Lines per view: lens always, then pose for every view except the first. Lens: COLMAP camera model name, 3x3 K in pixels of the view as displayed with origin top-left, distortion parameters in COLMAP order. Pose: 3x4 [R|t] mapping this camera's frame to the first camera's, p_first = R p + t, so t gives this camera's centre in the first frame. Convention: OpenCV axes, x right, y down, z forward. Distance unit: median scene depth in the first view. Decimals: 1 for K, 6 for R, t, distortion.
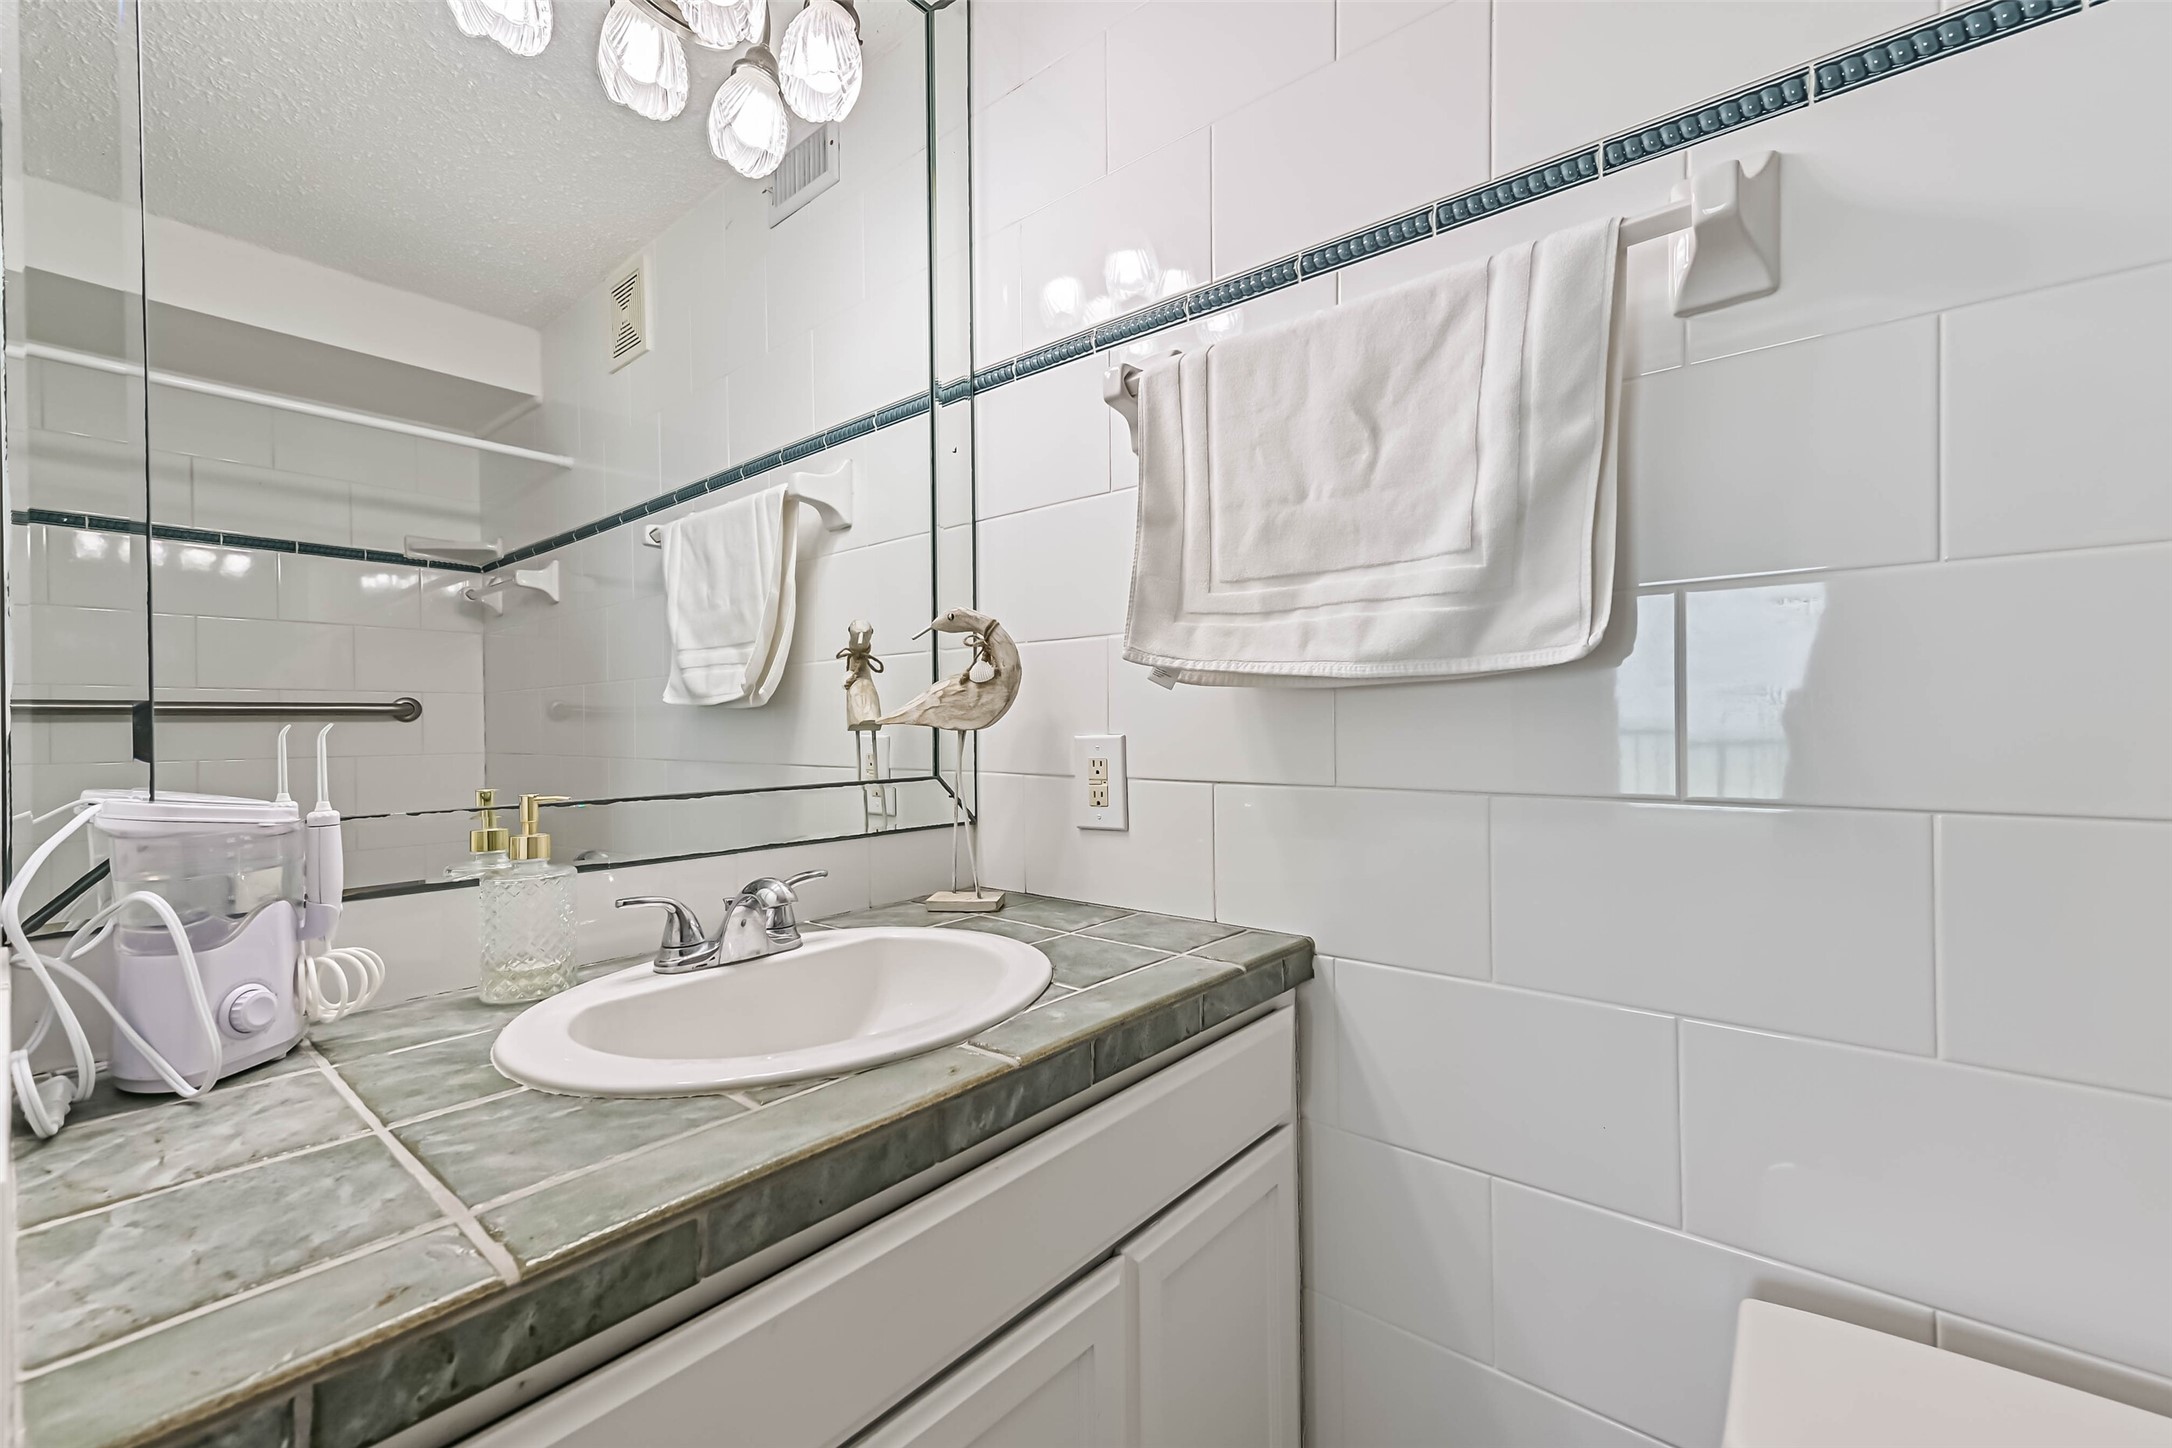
lens RADIAL K [[891.1, 0, 1090.7], [0, 891.1, 729.7], [0, 0, 1]] dist [0.015318, -0.000076]
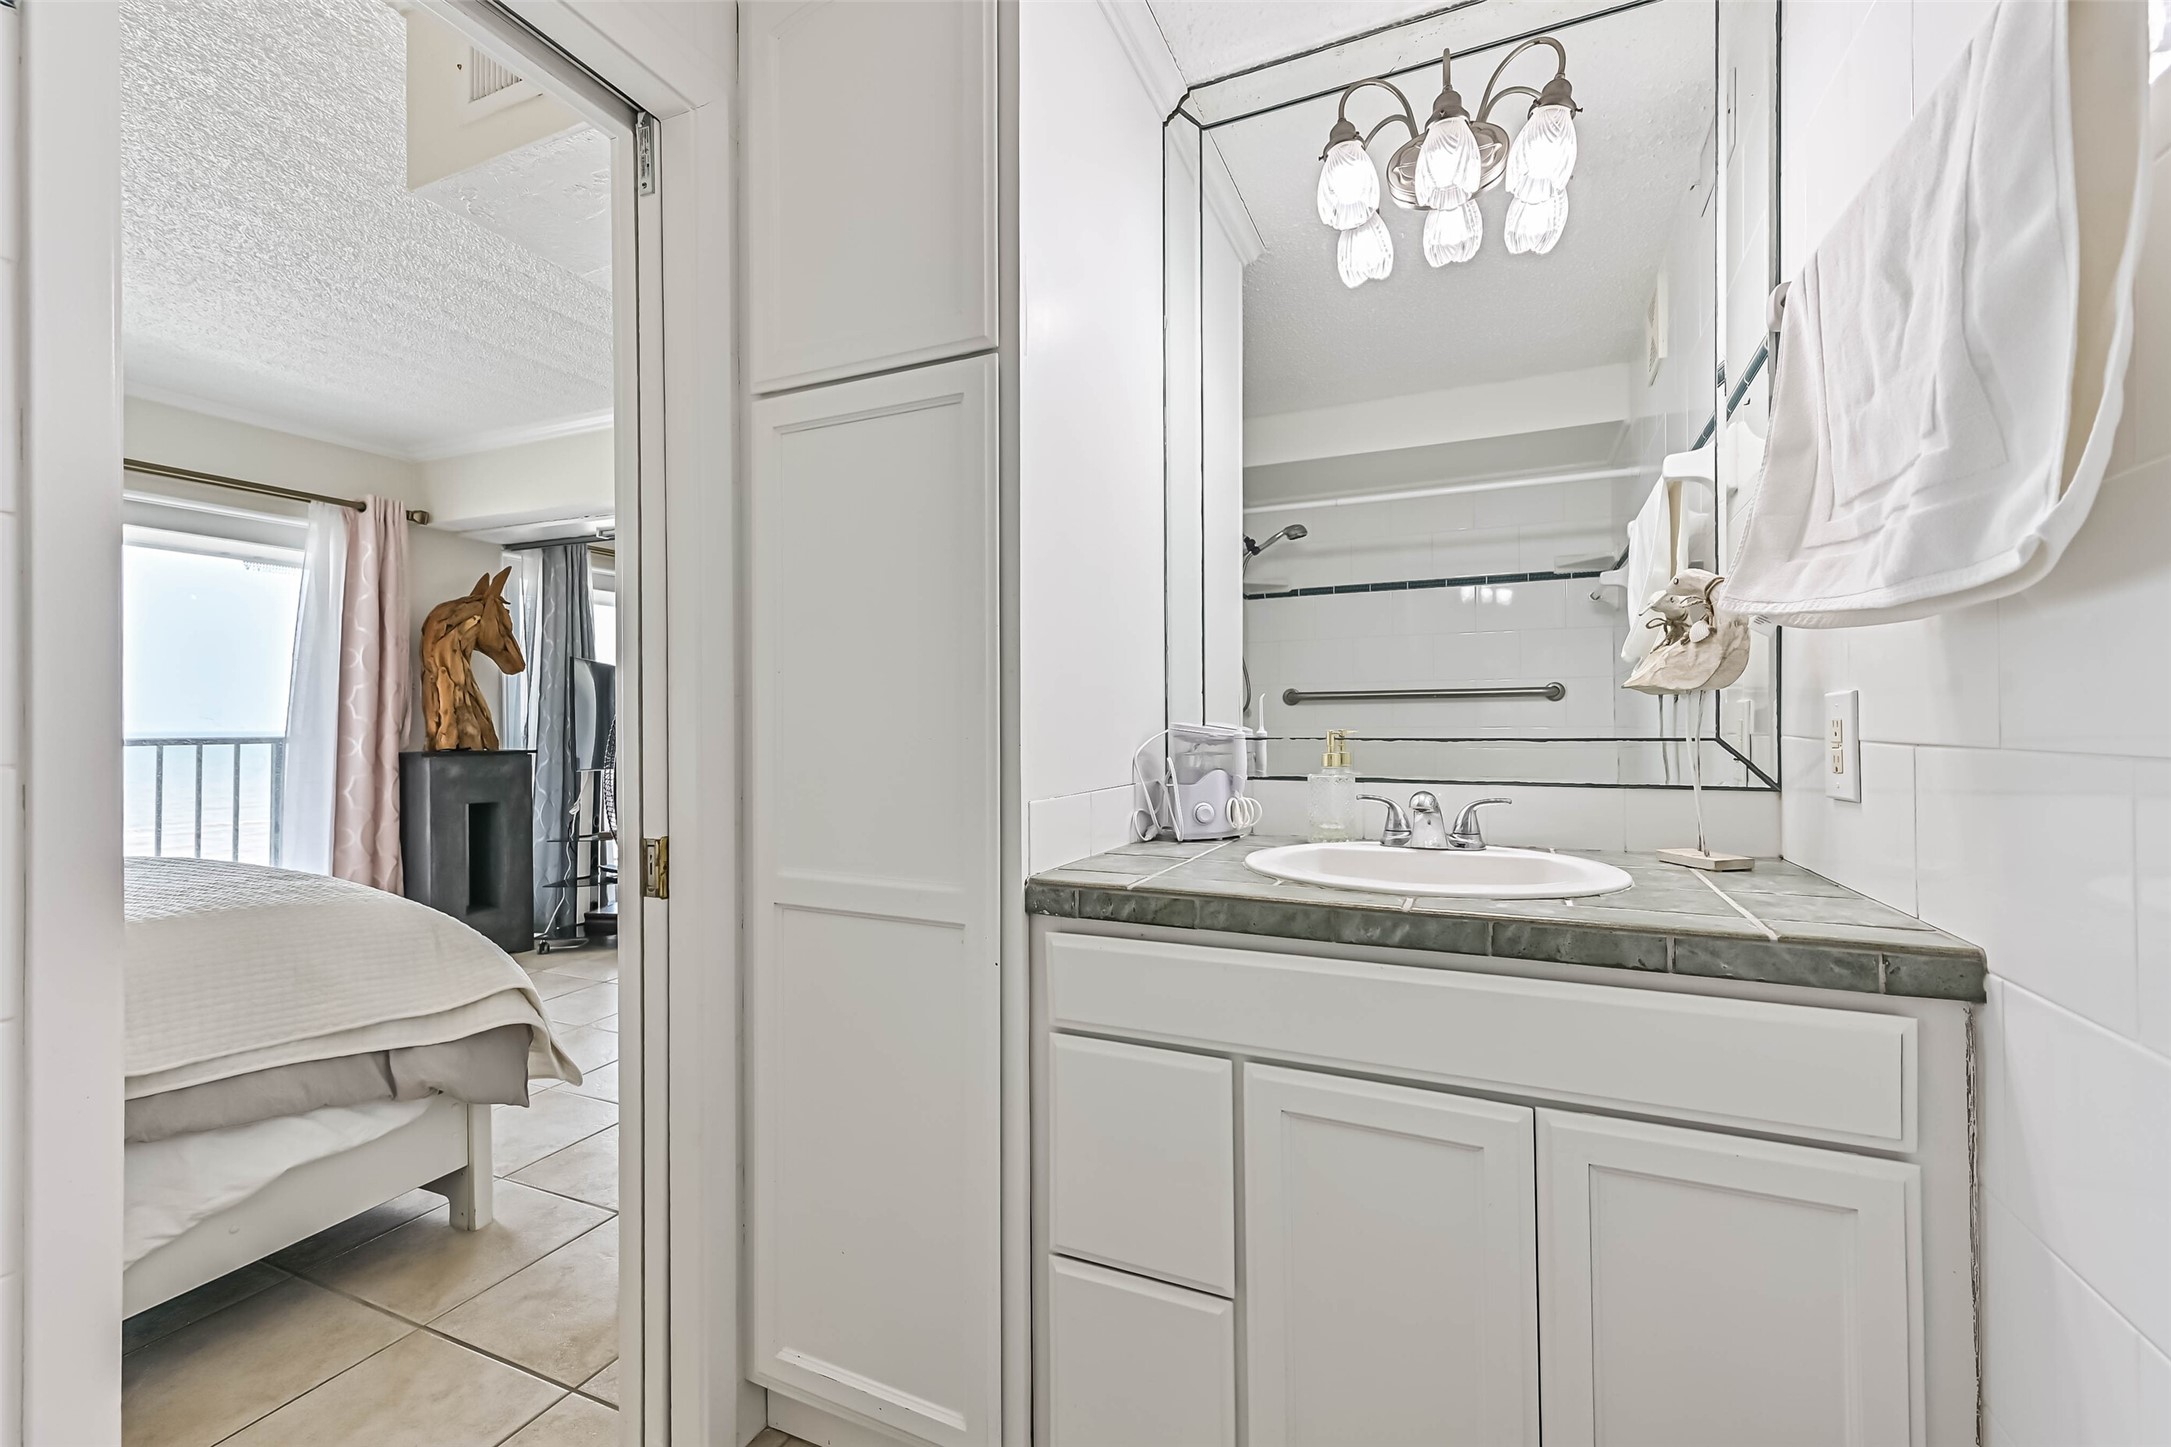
lens RADIAL K [[892.2, 0, 1086.4], [0, 892.2, 714.1], [0, 0, 1]] dist [0.011555, -0.000089]
pose [[0.260230, -0.001299, -0.965546, 0.899264], [-0.003500, 0.999991, -0.002288, 0.044345], [0.965540, 0.003975, 0.260223, 0.082179]]
